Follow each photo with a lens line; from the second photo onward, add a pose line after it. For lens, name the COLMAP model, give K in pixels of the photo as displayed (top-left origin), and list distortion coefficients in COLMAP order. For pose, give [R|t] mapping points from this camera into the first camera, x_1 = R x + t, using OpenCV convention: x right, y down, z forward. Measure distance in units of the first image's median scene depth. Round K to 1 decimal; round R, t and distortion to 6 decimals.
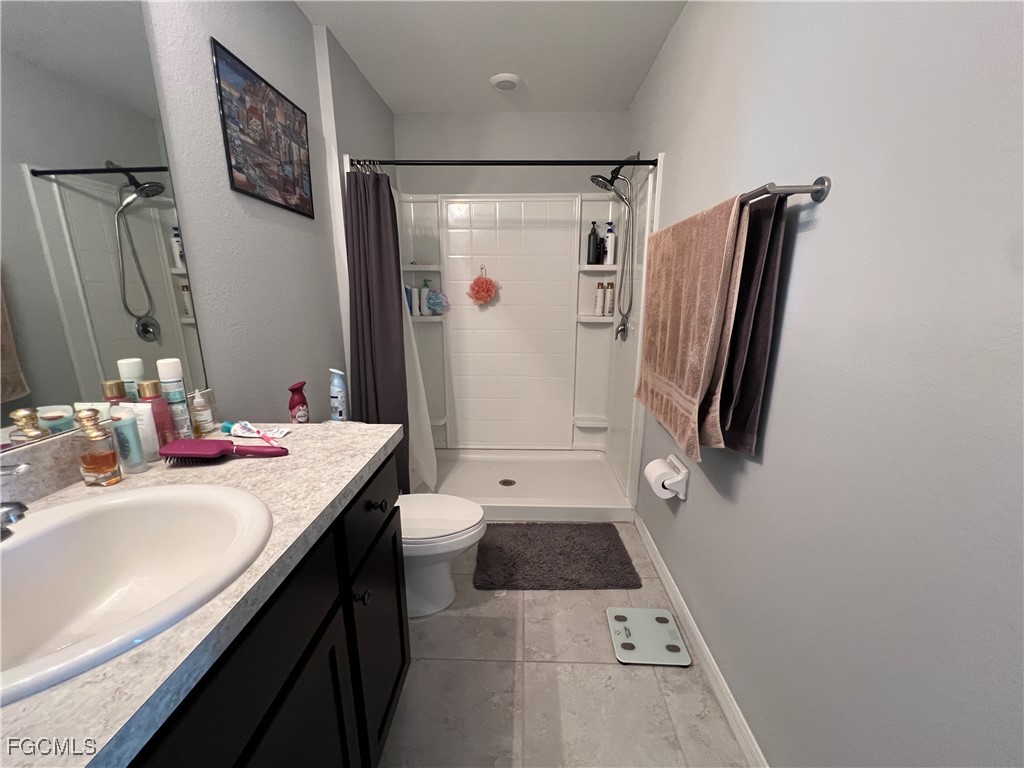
lens RADIAL K [[411.2, 0, 510.7], [0, 411.2, 385.1], [0, 0, 1]] dist [-0.001430, 0.000268]
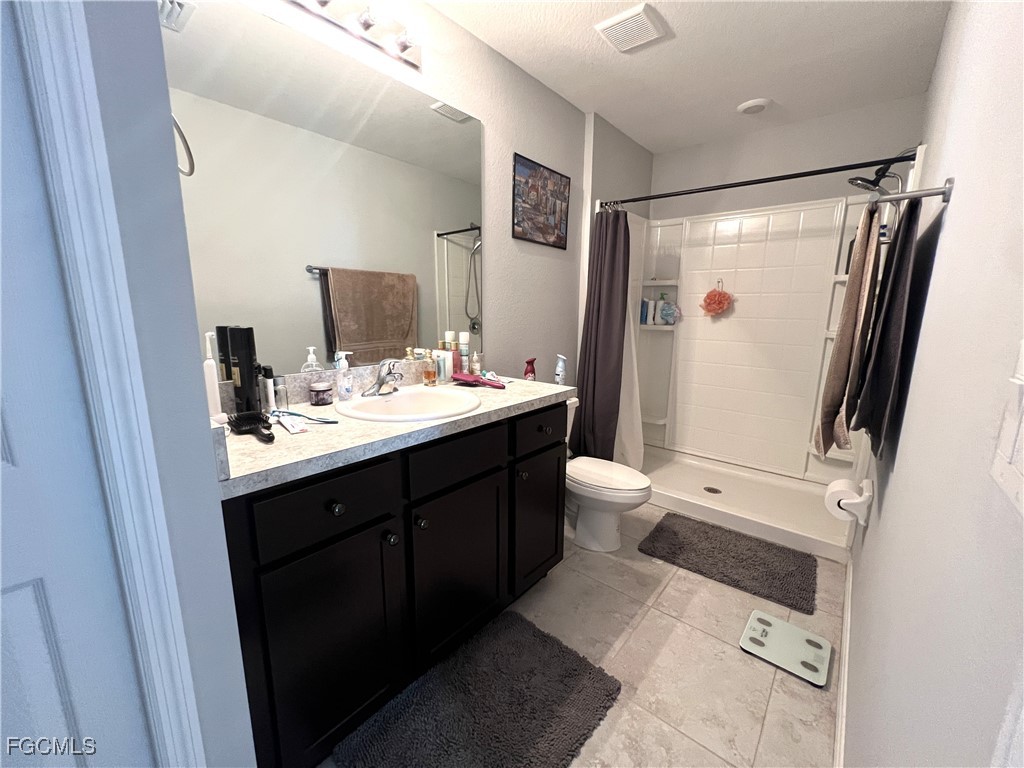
lens RADIAL K [[411.2, 0, 510.7], [0, 411.2, 385.1], [0, 0, 1]] dist [-0.001430, 0.000268]
pose [[0.784101, 0.125429, -0.607827, 0.319538], [-0.151003, 0.988491, 0.009186, 0.079648], [0.601983, 0.084581, 0.794017, -0.219868]]
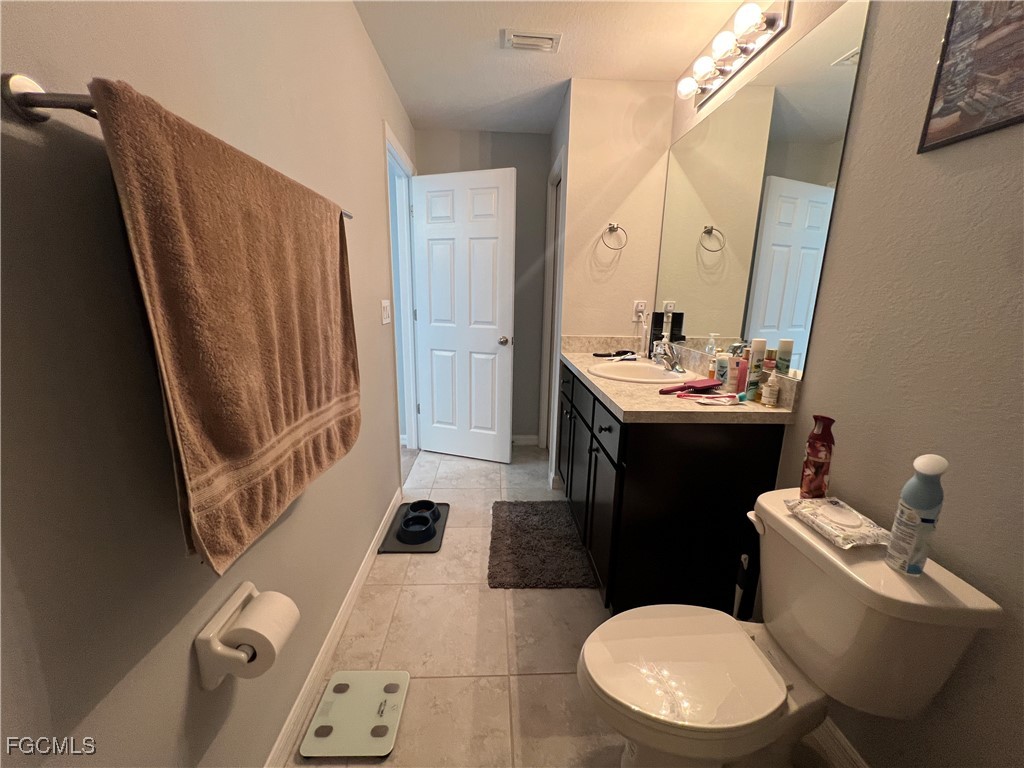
lens RADIAL K [[402.6, 0, 507.0], [0, 402.6, 377.3], [0, 0, 1]] dist [-0.000238, 0.000033]
pose [[-0.997456, 0.005244, -0.071093, 0.088655], [-0.025302, 0.906316, 0.421842, -0.313780], [0.066645, 0.422568, -0.903878, 1.397932]]
